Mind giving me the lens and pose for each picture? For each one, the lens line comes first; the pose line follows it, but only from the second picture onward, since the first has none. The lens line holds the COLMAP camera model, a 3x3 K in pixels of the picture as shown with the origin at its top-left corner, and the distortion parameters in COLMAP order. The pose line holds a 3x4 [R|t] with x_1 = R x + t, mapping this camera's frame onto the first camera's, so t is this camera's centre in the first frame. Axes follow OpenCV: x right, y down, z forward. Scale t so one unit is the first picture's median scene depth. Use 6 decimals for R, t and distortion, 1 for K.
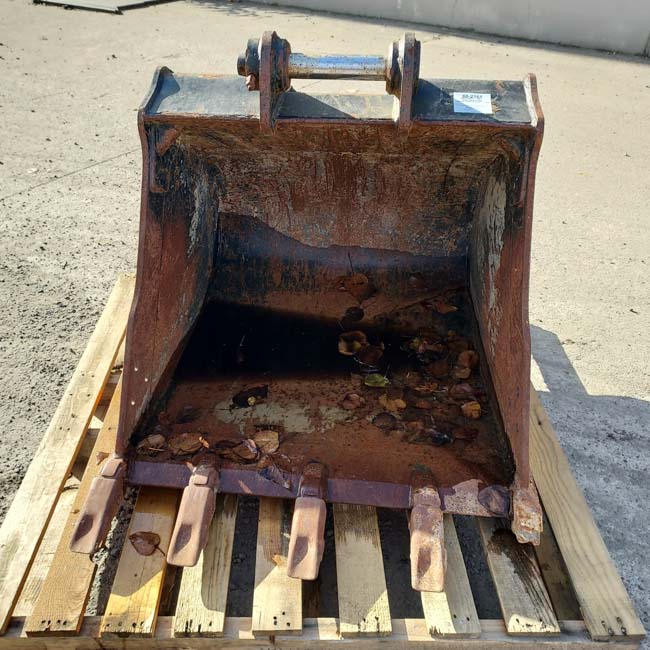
lens RADIAL K [[676.1, 0, 292.2], [0, 676.1, 271.3], [0, 0, 1]] dist [0.047281, -0.016507]
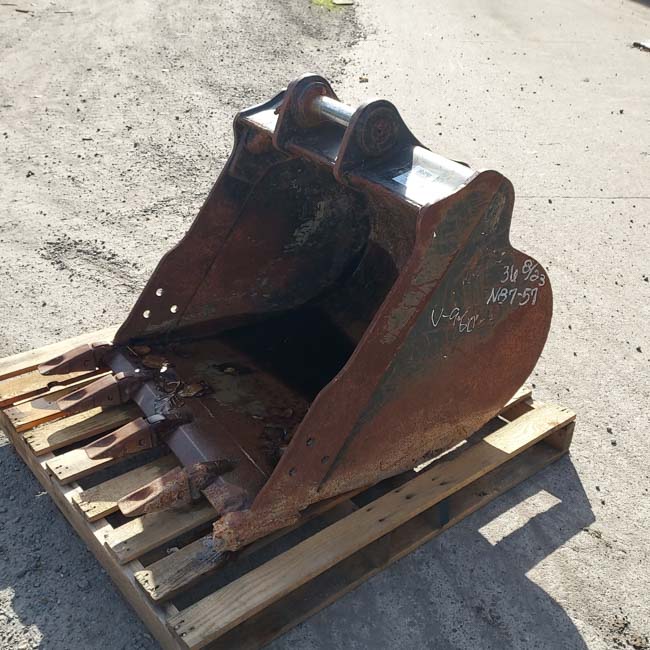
lens RADIAL K [[834.4, 0, 315.5], [0, 834.4, 266.9], [0, 0, 1]] dist [0.079644, -0.015536]
pose [[0.625899, 0.345579, -0.699160, 0.986752], [-0.422532, 0.903760, 0.068451, -0.130238], [0.655528, 0.252574, 0.711681, 0.035000]]
